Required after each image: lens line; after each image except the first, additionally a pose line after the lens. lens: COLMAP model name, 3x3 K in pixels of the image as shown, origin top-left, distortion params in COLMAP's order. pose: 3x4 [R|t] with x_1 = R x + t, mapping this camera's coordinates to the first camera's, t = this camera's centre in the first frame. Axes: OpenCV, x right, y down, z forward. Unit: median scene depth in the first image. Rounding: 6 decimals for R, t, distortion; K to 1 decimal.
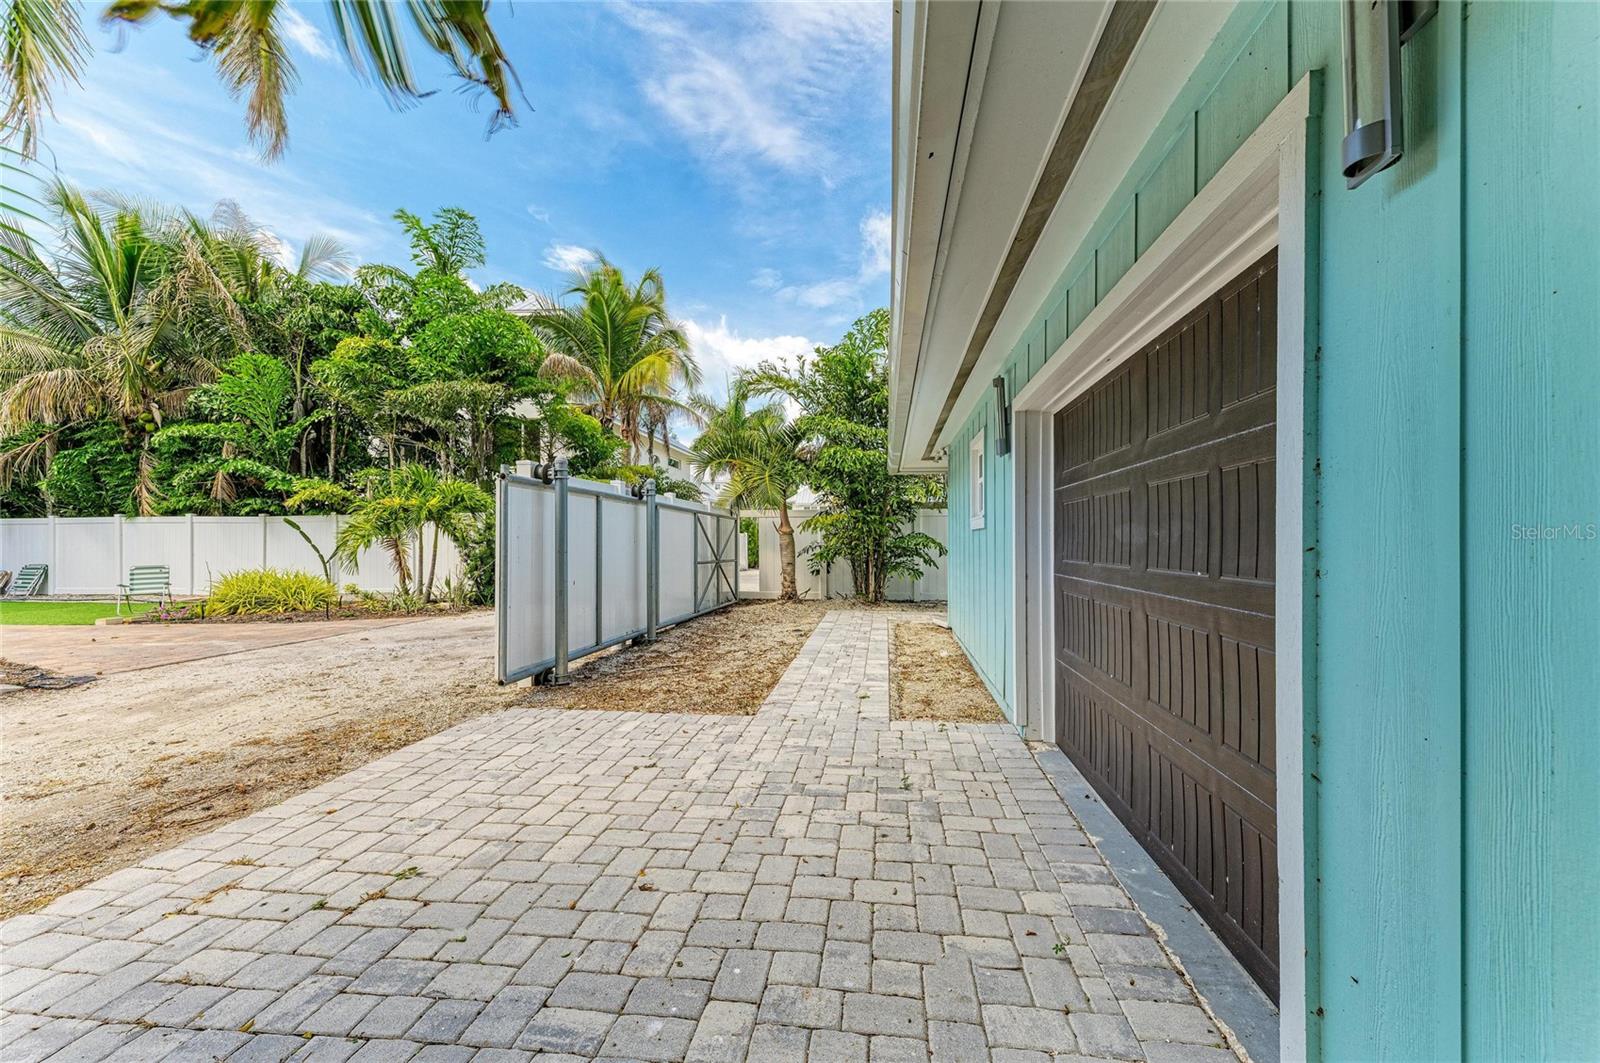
lens RADIAL K [[624.7, 0, 806.6], [0, 624.7, 536.9], [0, 0, 1]] dist [0.014214, -0.003875]
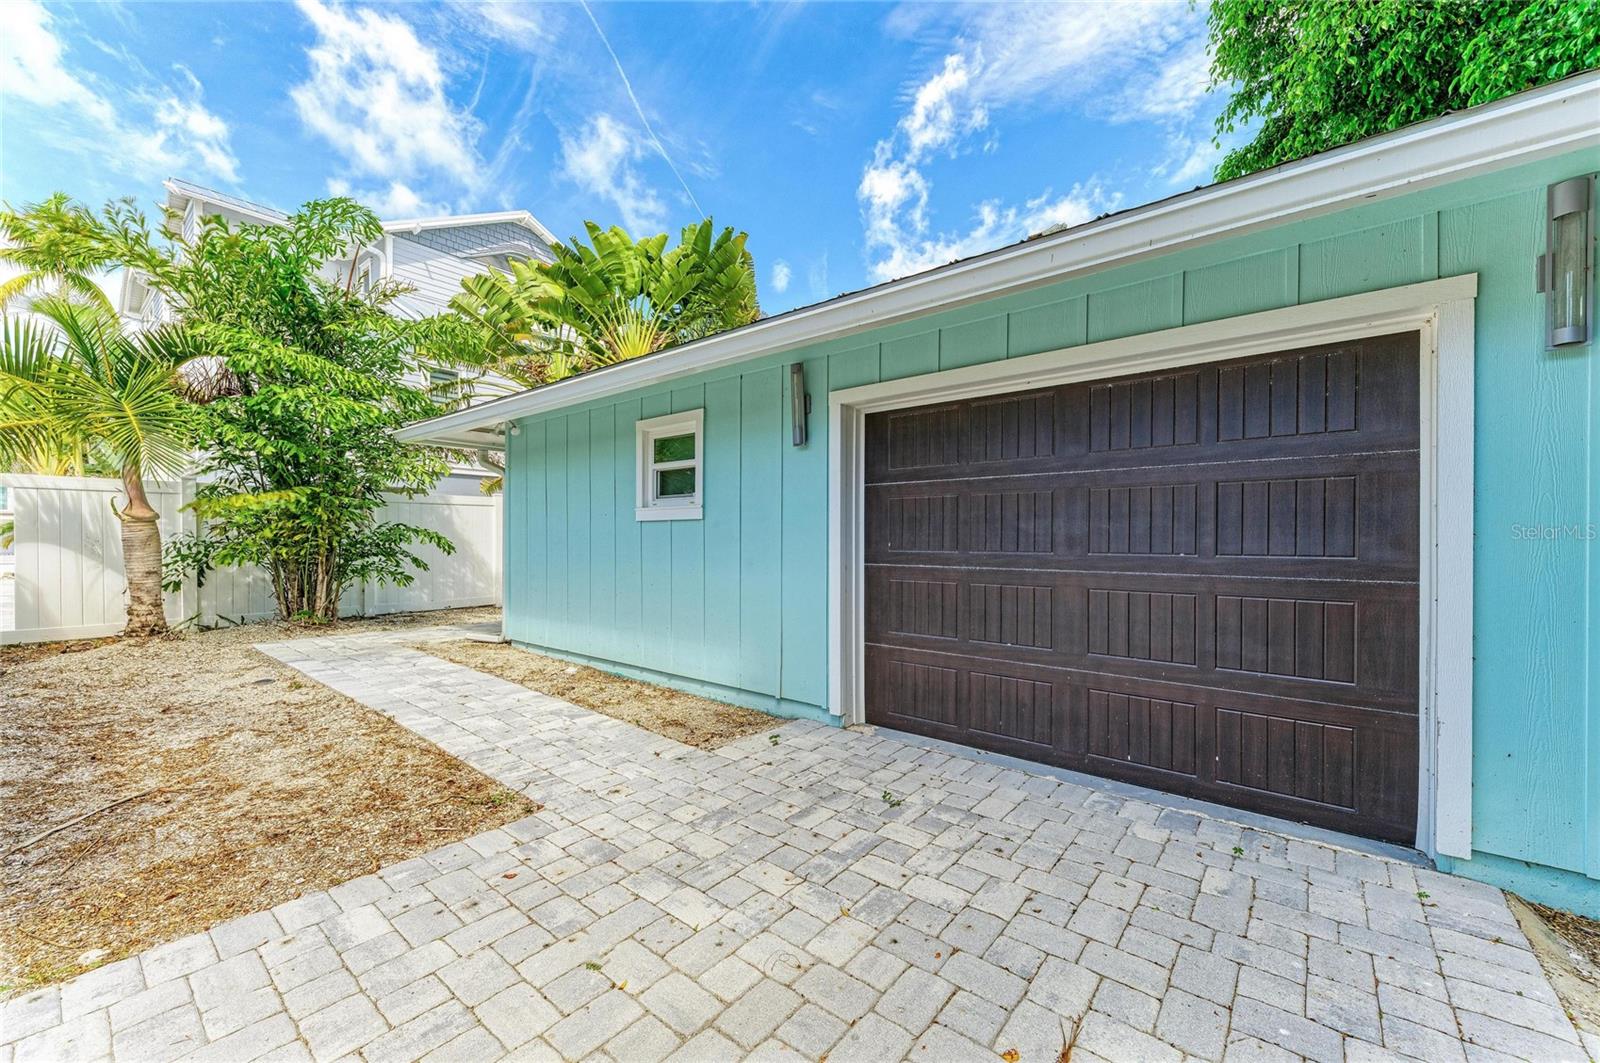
lens RADIAL K [[624.7, 0, 804.5], [0, 624.7, 537.5], [0, 0, 1]] dist [0.014214, -0.003875]
pose [[0.529640, 0.002440, 0.848219, -0.561092], [-0.008083, 0.999965, 0.002171, 0.012732], [-0.848184, -0.008006, 0.529641, 0.525950]]
